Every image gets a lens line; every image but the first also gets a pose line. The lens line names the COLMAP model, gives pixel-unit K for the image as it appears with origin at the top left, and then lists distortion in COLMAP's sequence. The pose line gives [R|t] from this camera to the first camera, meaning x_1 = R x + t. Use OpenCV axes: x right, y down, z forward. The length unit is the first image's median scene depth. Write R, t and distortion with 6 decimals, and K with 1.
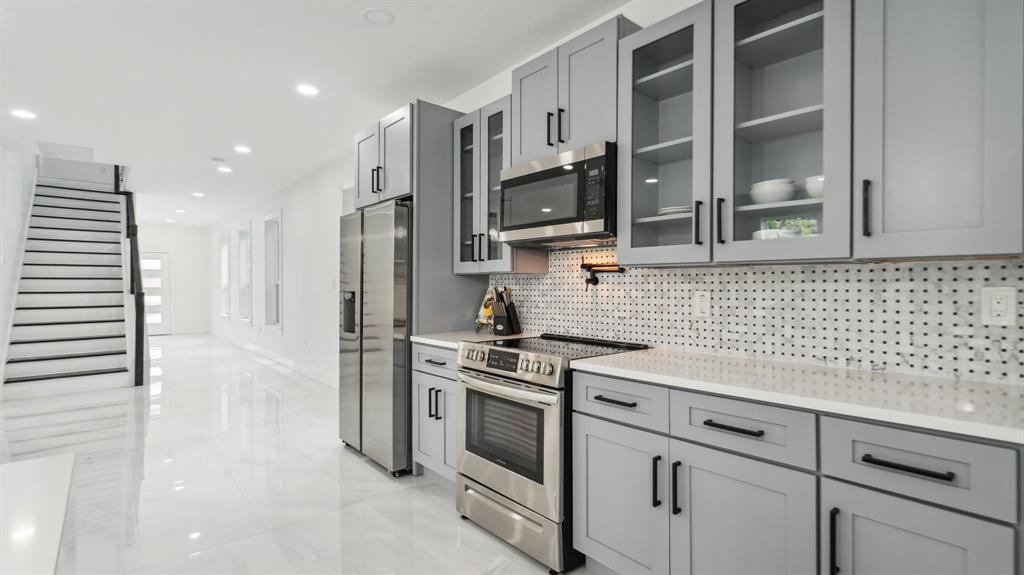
lens RADIAL K [[479.8, 0, 511.1], [0, 479.8, 283.3], [0, 0, 1]] dist [-0.003549, -0.000423]
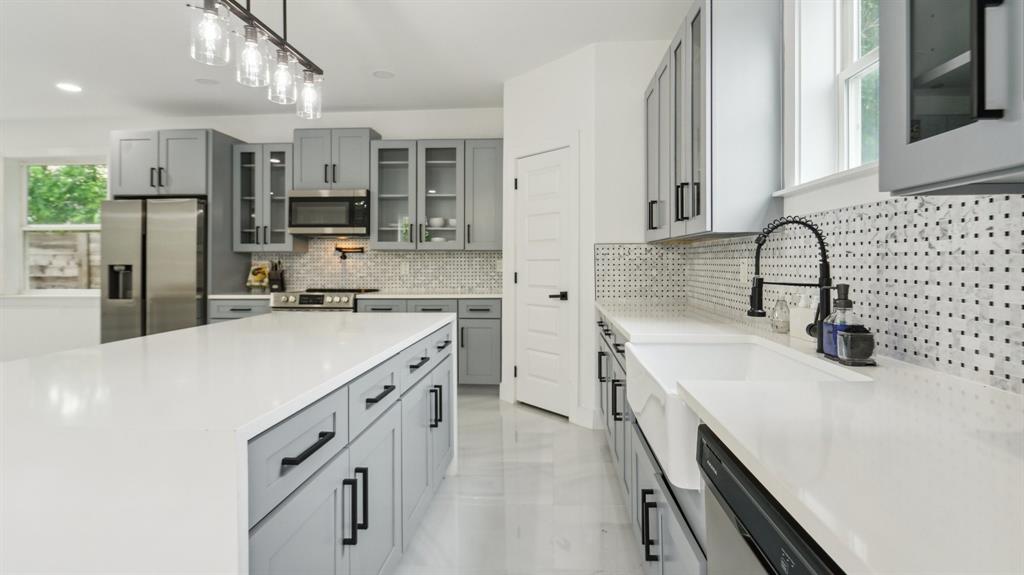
lens RADIAL K [[490.8, 0, 514.1], [0, 490.8, 270.9], [0, 0, 1]] dist [-0.002020, -0.000232]
pose [[0.707121, -0.012526, 0.706981, -0.783449], [-0.001595, 0.999812, 0.019311, 0.011270], [-0.707091, -0.014783, 0.706969, -0.876648]]
